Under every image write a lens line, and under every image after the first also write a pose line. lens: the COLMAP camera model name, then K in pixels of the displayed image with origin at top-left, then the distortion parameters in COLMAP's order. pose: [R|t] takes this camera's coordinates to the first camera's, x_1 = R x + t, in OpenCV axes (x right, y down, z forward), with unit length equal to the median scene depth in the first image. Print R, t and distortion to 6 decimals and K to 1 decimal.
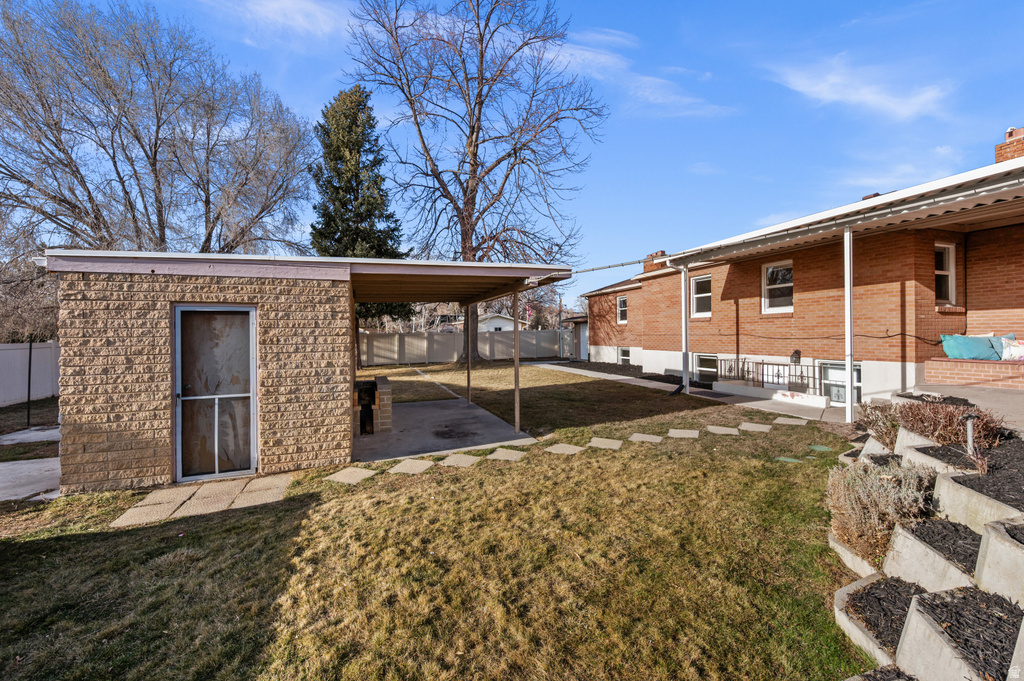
lens RADIAL K [[408.0, 0, 505.6], [0, 408.0, 333.1], [0, 0, 1]] dist [-0.002980, 0.000932]
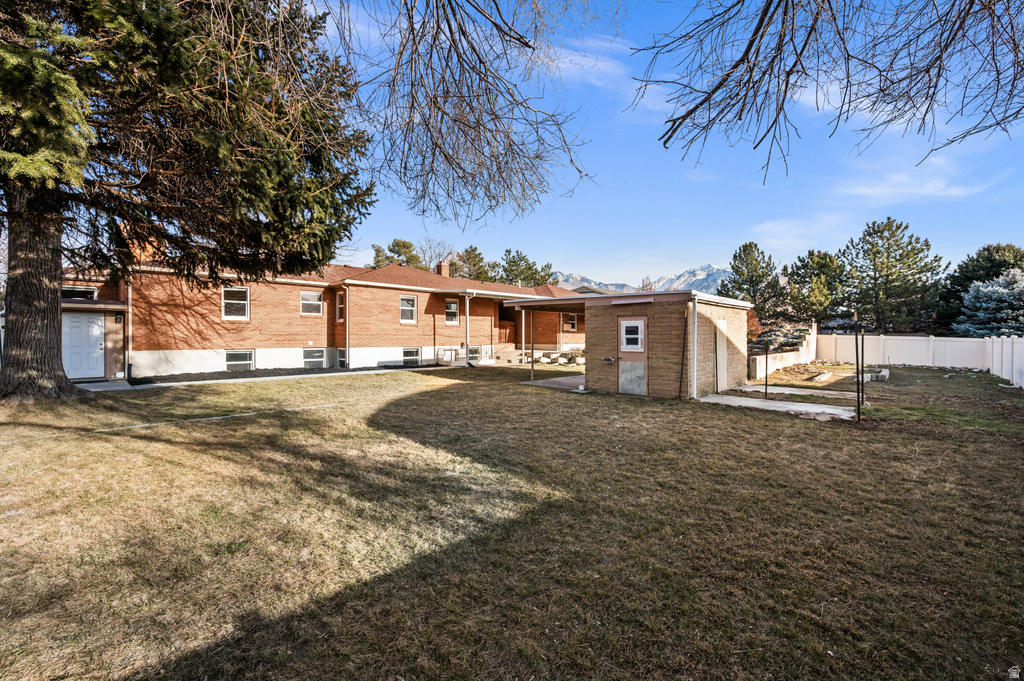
lens RADIAL K [[408.0, 0, 512.3], [0, 408.0, 343.7], [0, 0, 1]] dist [-0.002980, 0.000932]
pose [[-0.446242, -0.005604, 0.894895, -1.266077], [-0.000449, 0.999982, 0.006039, 0.034327], [-0.894912, 0.002293, -0.446236, 1.638525]]
